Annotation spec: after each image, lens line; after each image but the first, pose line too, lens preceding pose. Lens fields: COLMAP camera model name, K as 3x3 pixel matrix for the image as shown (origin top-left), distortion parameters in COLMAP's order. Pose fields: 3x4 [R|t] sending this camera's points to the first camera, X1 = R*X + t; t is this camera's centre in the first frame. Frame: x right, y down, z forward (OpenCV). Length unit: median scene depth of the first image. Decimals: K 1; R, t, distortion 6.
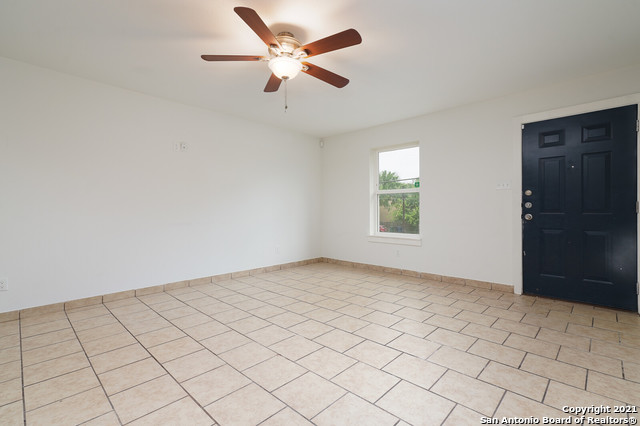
lens RADIAL K [[293.3, 0, 323.1], [0, 293.3, 211.7], [0, 0, 1]] dist [0.011964, -0.000127]
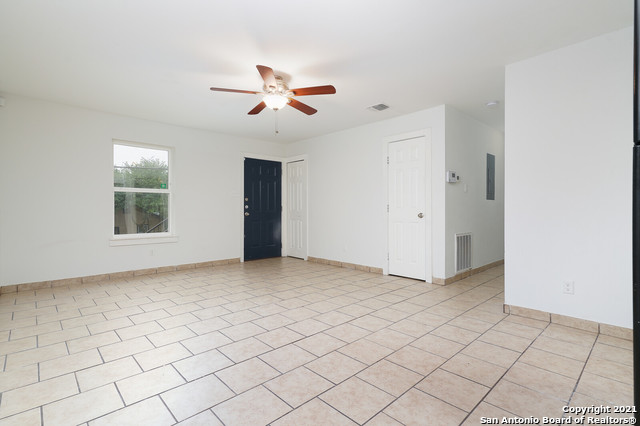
lens RADIAL K [[307.7, 0, 319.2], [0, 307.7, 211.7], [0, 0, 1]] dist [0.006200, 0.002363]
pose [[0.056393, -0.004211, 0.998400, -0.809202], [0.006036, 0.999974, 0.003877, 0.000680], [-0.998390, 0.005807, 0.056417, 0.394525]]
